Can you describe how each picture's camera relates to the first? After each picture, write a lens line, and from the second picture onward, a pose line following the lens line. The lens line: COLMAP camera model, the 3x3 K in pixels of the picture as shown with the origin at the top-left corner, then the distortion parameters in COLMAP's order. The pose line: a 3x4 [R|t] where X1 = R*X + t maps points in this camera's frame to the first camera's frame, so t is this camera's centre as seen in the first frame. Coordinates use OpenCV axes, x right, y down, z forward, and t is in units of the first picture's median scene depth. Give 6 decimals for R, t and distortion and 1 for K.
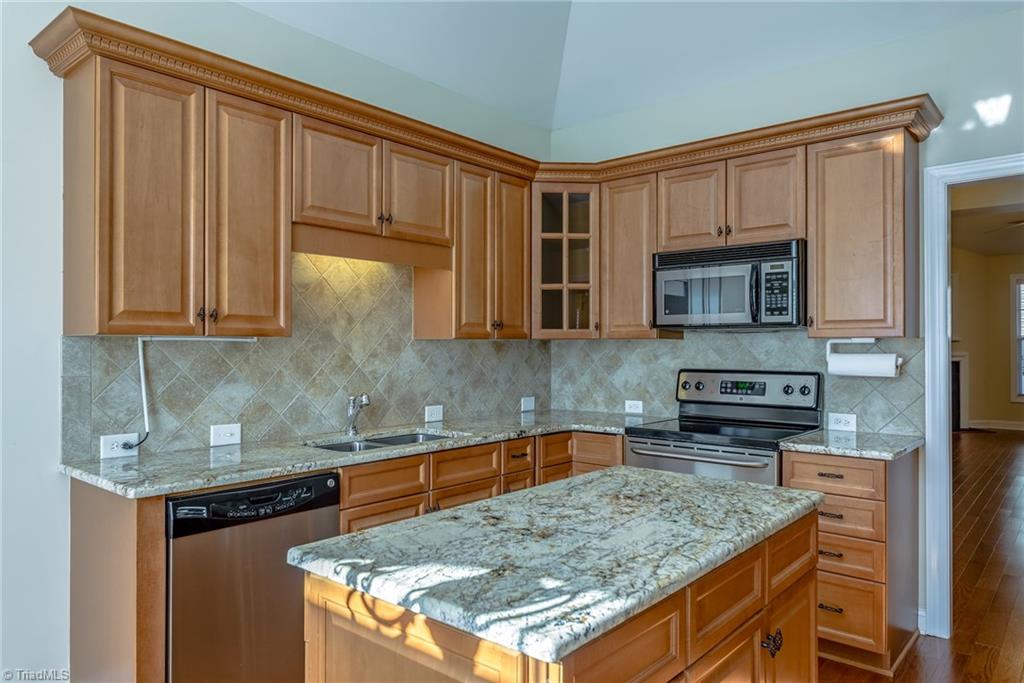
lens RADIAL K [[679.3, 0, 515.2], [0, 679.3, 342.3], [0, 0, 1]] dist [-0.000576, 0.000434]
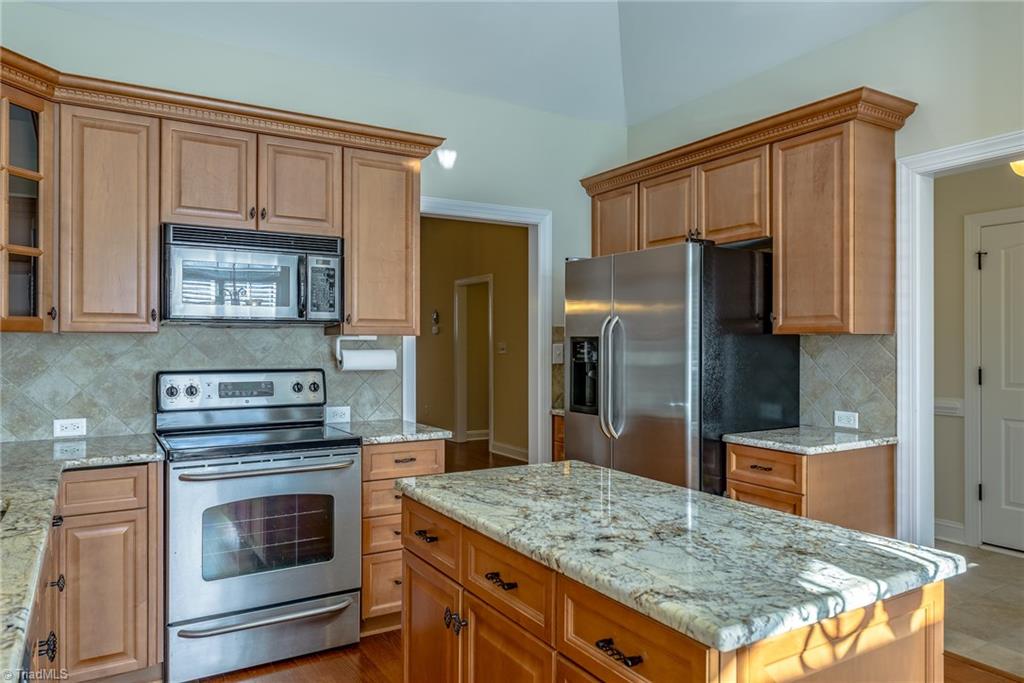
lens RADIAL K [[679.3, 0, 515.2], [0, 679.3, 342.3], [0, 0, 1]] dist [-0.000576, 0.000434]
pose [[0.314268, 0.001612, 0.949333, -0.454003], [-0.005467, 0.999985, 0.000111, 0.003193], [-0.949318, -0.005225, 0.314272, 0.421454]]
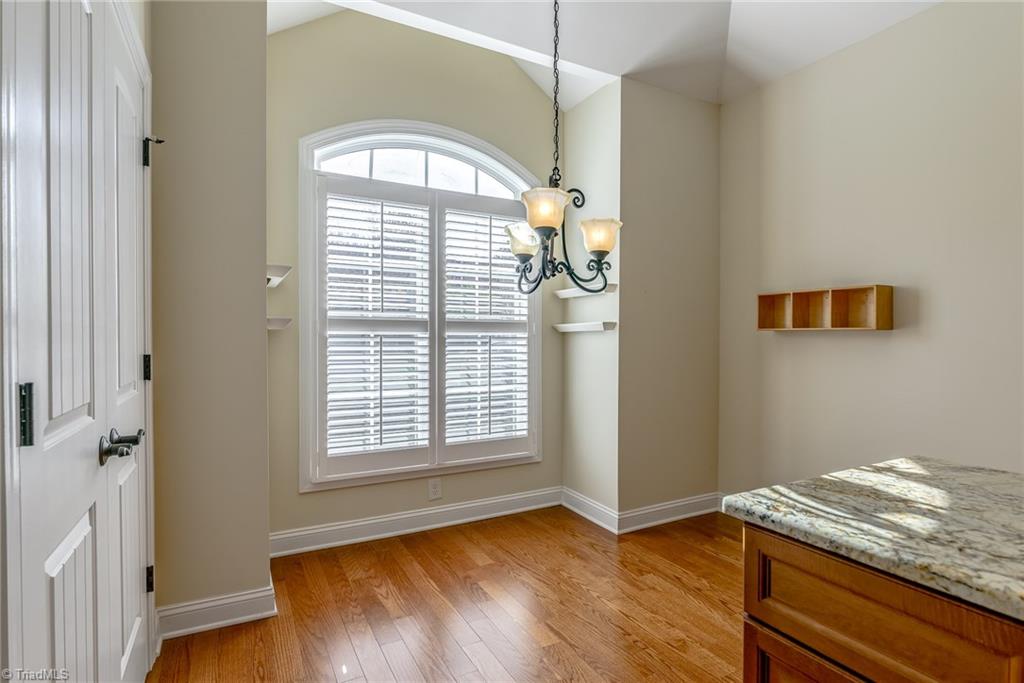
lens RADIAL K [[515.8, 0, 512.0], [0, 515.8, 341.5], [0, 0, 1]] dist [-0.011535, 0.000128]
pose [[-0.361730, 0.006683, -0.932259, 0.319438], [0.001981, 0.999978, 0.006400, 0.042685], [0.932281, 0.000468, -0.361735, 0.287371]]
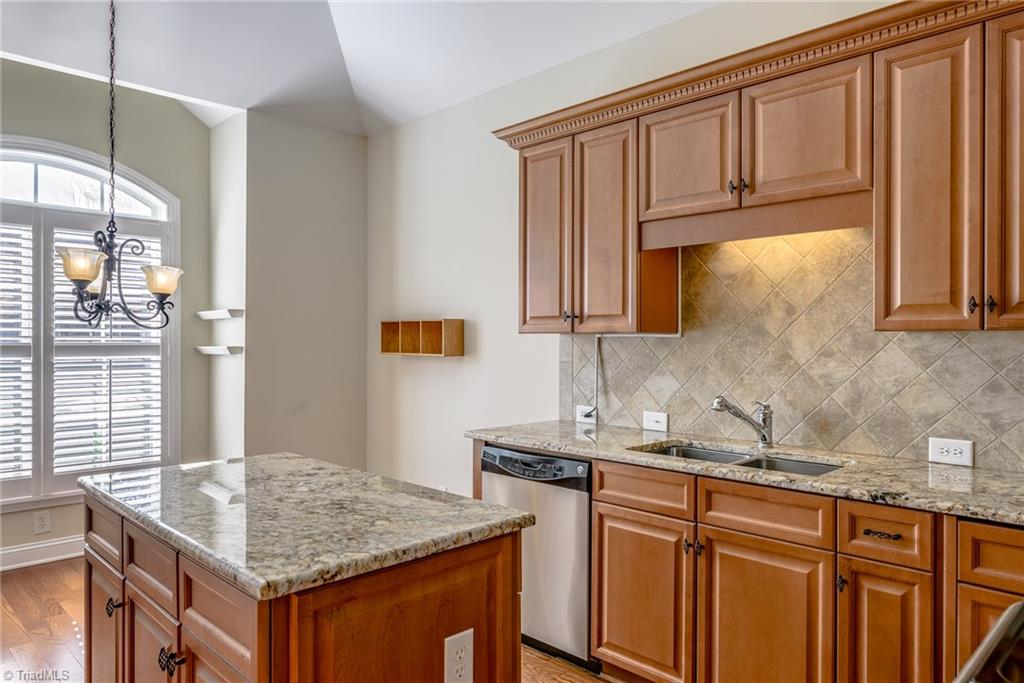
lens RADIAL K [[679.3, 0, 515.2], [0, 679.3, 342.3], [0, 0, 1]] dist [-0.000576, 0.000434]
pose [[-0.085901, 0.002533, -0.996300, 0.608784], [0.002236, 0.999995, 0.002350, 0.003243], [0.996301, -0.002026, -0.085906, 0.753525]]
